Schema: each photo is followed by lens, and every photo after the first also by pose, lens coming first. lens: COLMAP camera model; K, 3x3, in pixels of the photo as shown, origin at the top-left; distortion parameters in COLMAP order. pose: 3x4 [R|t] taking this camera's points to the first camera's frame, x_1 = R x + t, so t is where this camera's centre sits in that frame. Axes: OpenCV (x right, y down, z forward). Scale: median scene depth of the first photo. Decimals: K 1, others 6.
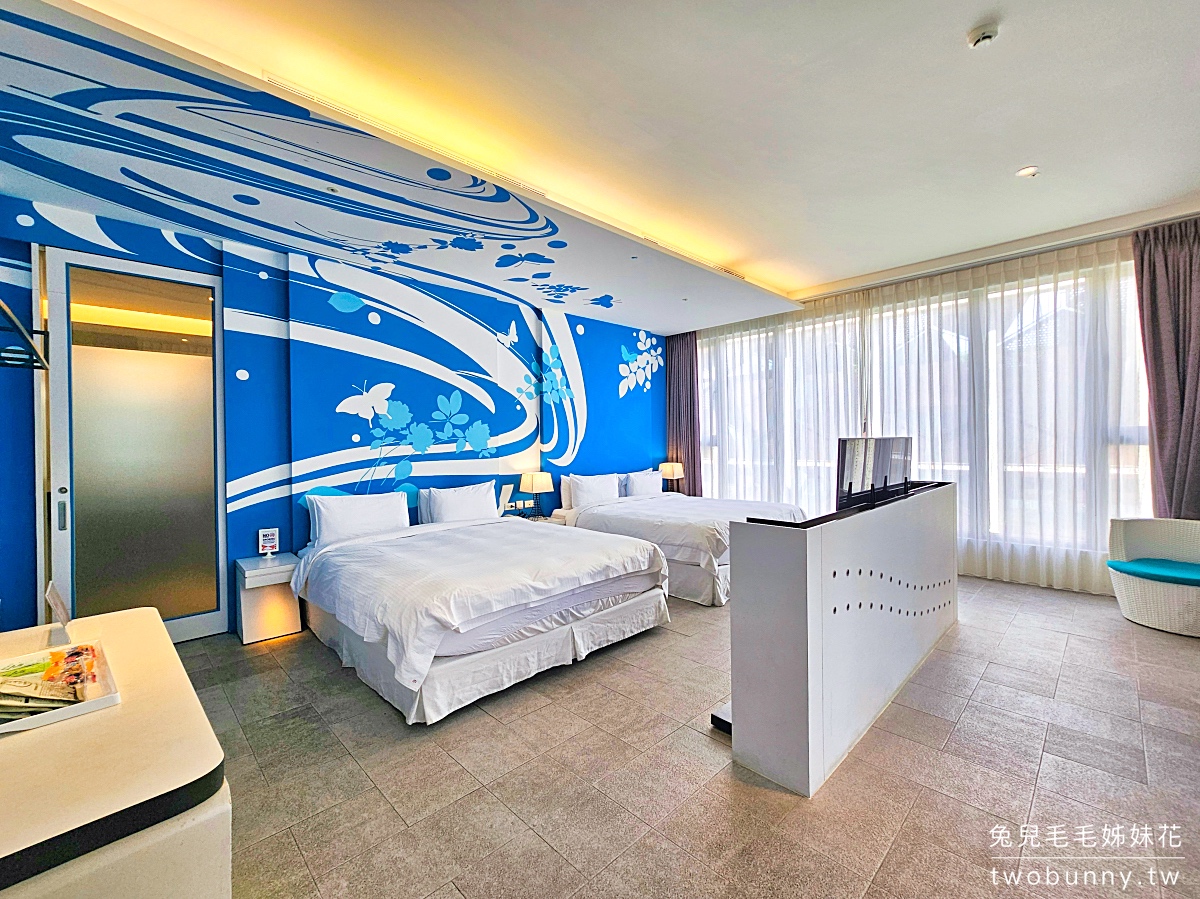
lens RADIAL K [[506.0, 0, 587.8], [0, 506.0, 446.8], [0, 0, 1]] dist [-0.002317, 0.000101]
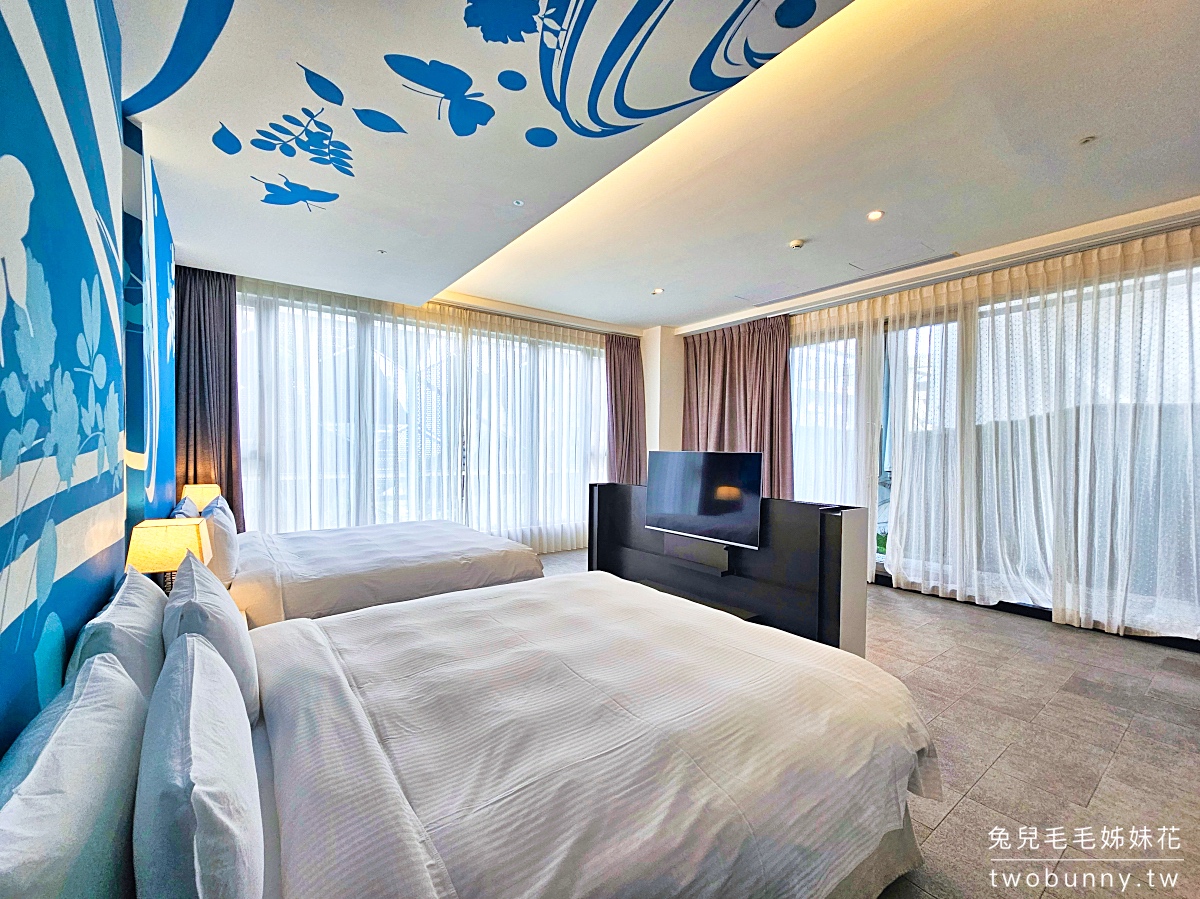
lens RADIAL K [[506.0, 0, 605.9], [0, 506.0, 457.0], [0, 0, 1]] dist [-0.002317, 0.000101]
pose [[0.103686, -0.000643, 0.994610, -0.536011], [0.001376, 0.999999, 0.000503, -0.000864], [-0.994609, 0.001316, 0.103687, 0.673611]]
